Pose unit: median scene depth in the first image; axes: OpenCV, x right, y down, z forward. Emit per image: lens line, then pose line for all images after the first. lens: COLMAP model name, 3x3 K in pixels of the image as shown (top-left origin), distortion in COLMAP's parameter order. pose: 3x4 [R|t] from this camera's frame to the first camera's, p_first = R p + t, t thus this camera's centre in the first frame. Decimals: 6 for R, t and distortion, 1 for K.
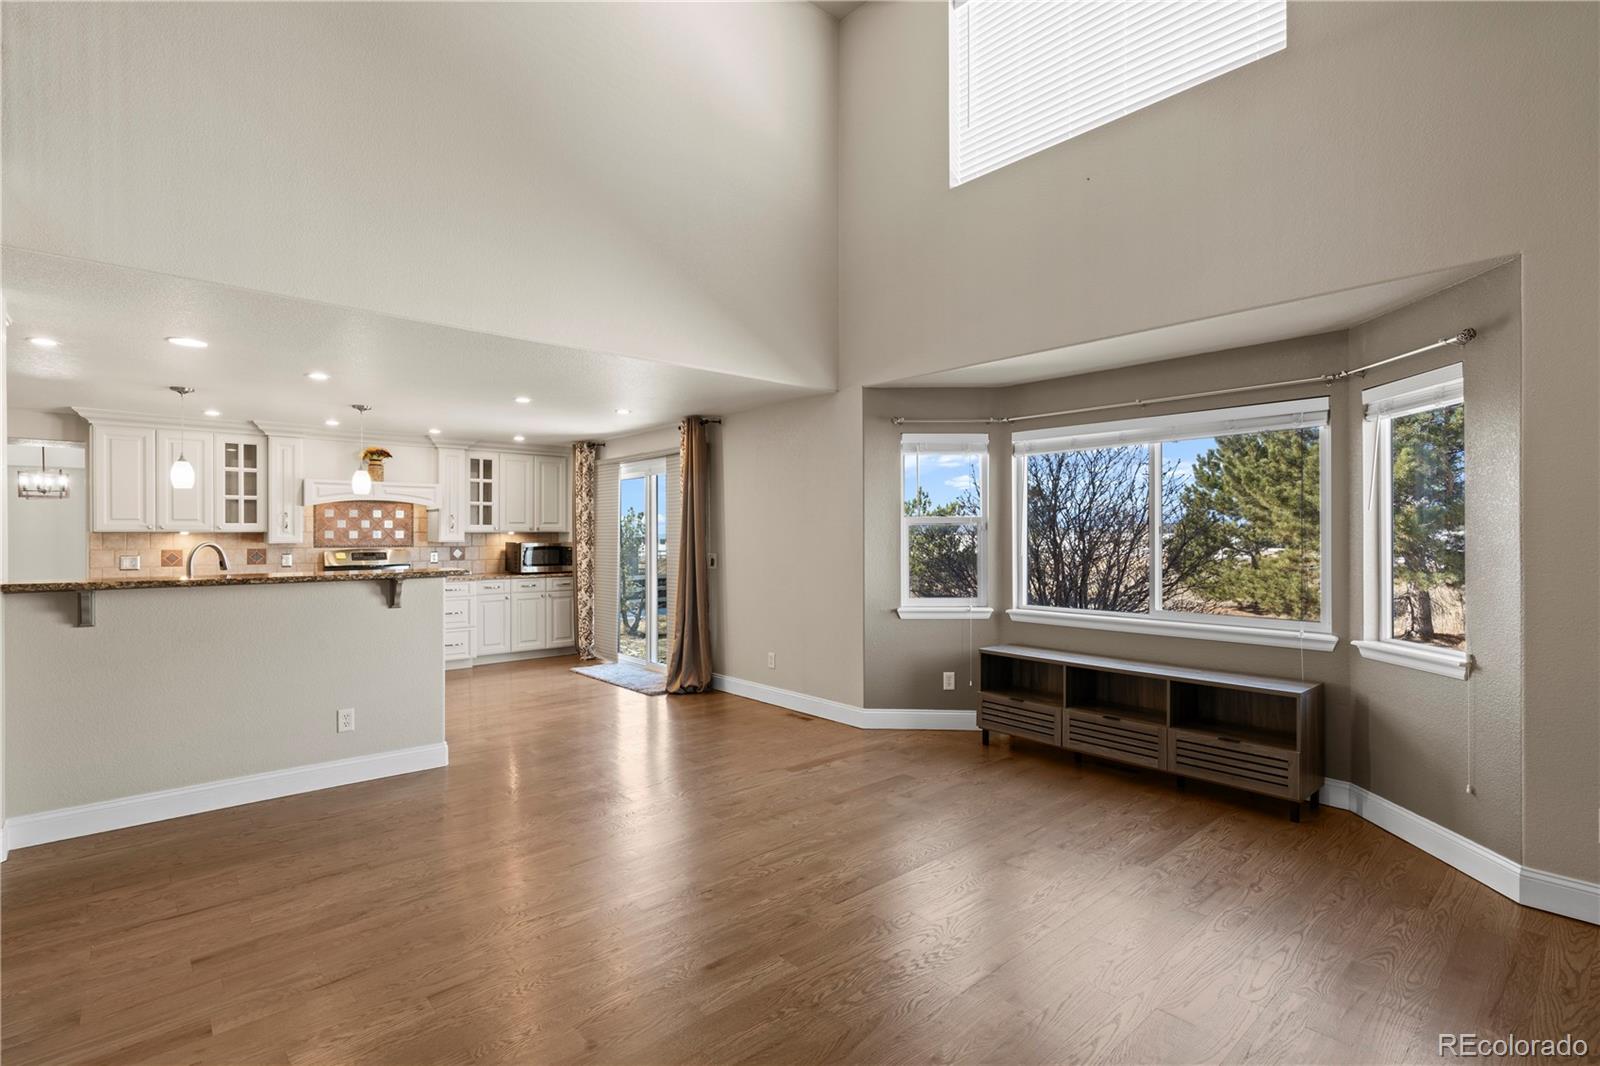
lens RADIAL K [[738.3, 0, 793.5], [0, 738.3, 534.3], [0, 0, 1]] dist [-0.006106, 0.002996]
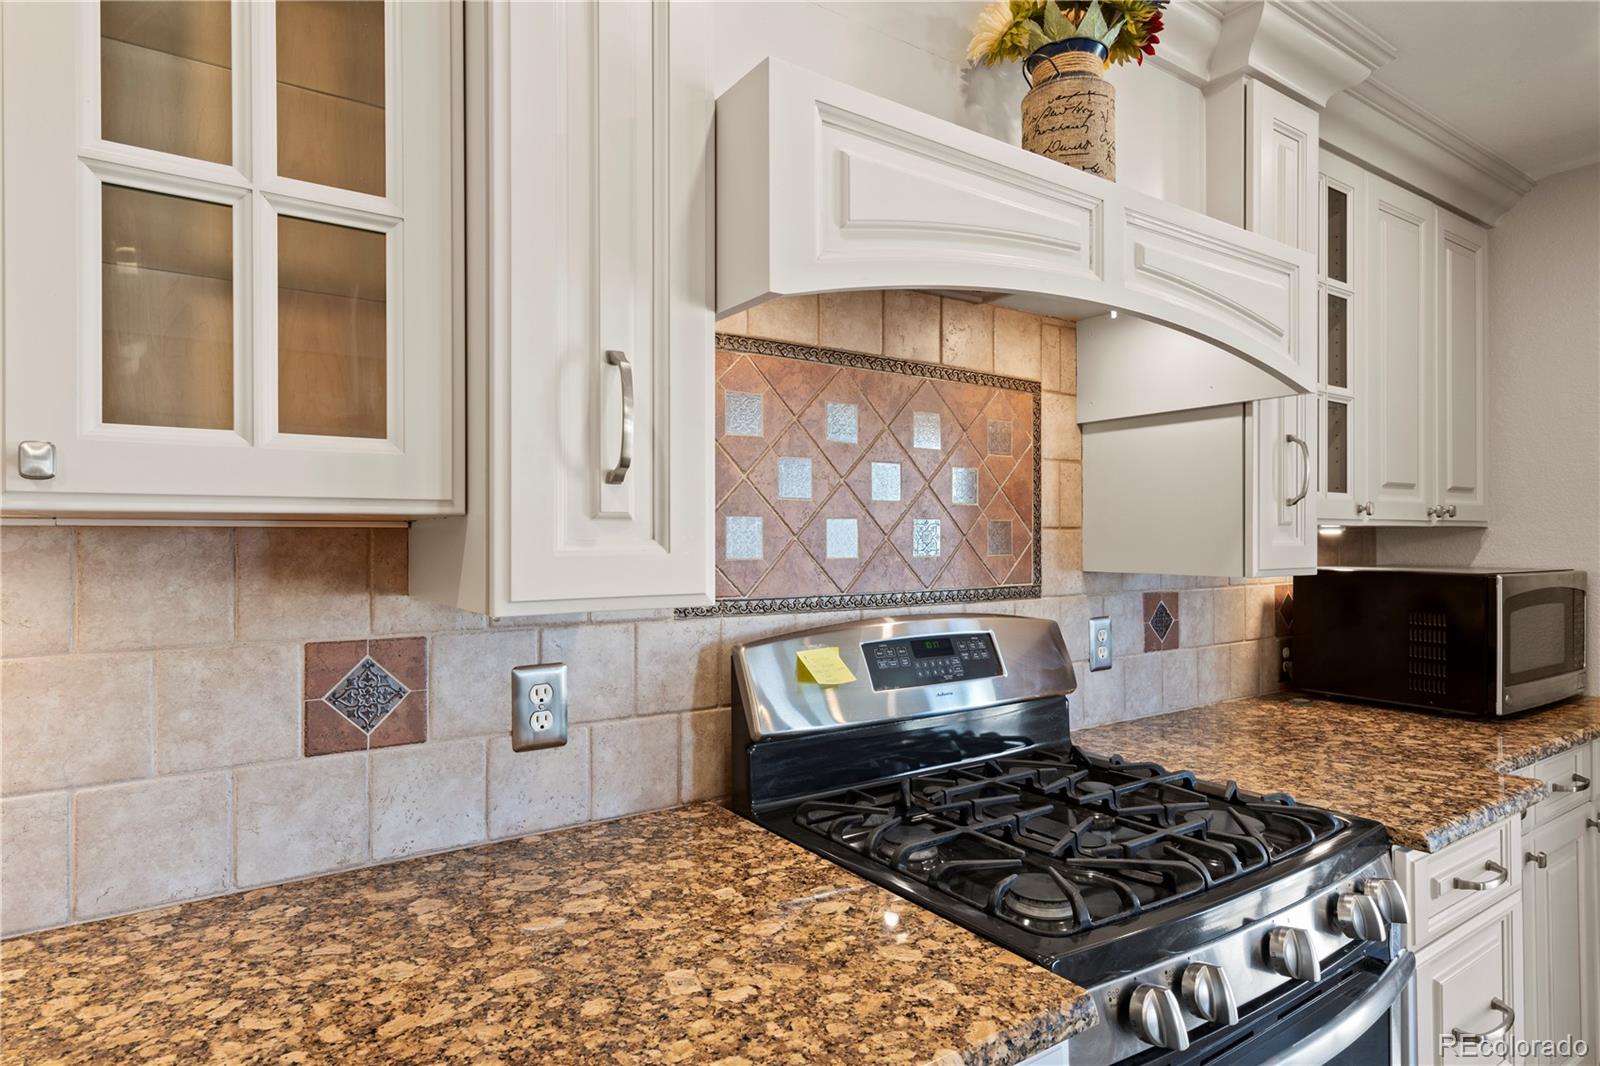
lens RADIAL K [[877.7, 0, 803.6], [0, 877.7, 532.5], [0, 0, 1]] dist [0.003846, 0.000131]
pose [[0.992858, 0.000208, -0.119302, -0.636136], [-0.000437, 0.999998, -0.001890, -0.000690], [0.119301, 0.001928, 0.992856, 0.857021]]
